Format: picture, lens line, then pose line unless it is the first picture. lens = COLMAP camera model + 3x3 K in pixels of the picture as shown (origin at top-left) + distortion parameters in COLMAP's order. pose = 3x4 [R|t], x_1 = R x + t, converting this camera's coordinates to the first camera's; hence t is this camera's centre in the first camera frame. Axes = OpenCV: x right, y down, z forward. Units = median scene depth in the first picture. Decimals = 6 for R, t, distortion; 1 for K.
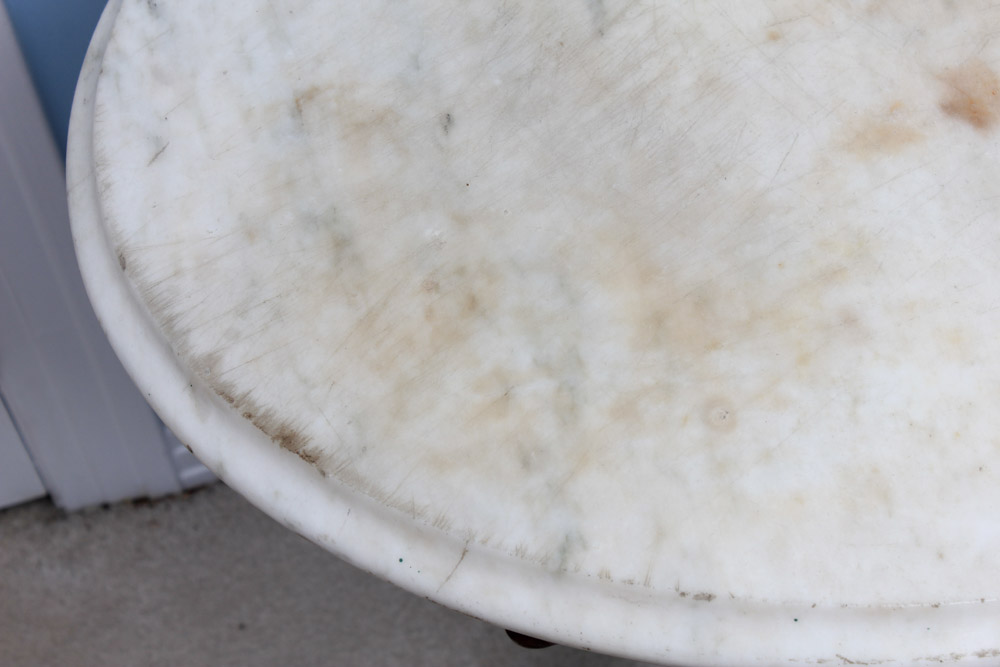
lens RADIAL K [[2161.8, 0, 506.2], [0, 2161.8, 334.8], [0, 0, 1]] dist [0.034129, 0.000000]
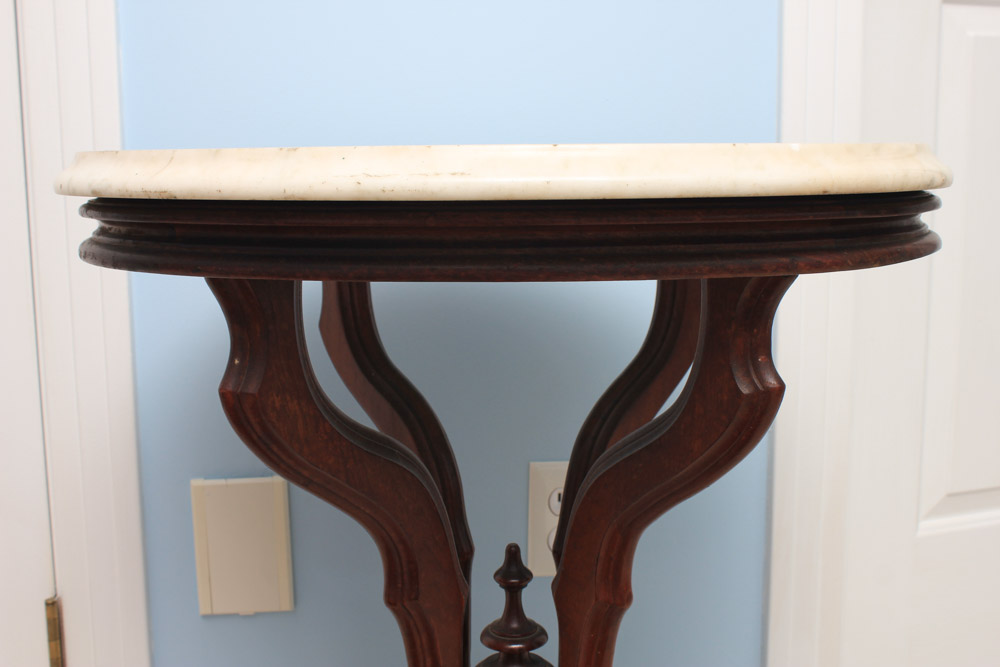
lens RADIAL K [[1133.5, 0, 497.3], [0, 1133.5, 313.6], [0, 0, 1]] dist [-0.061581, 0.000000]
pose [[0.984244, 0.070389, -0.162203, 0.353699], [-0.168687, 0.648781, -0.742043, 0.731358], [0.053003, 0.757713, 0.650432, 0.510596]]
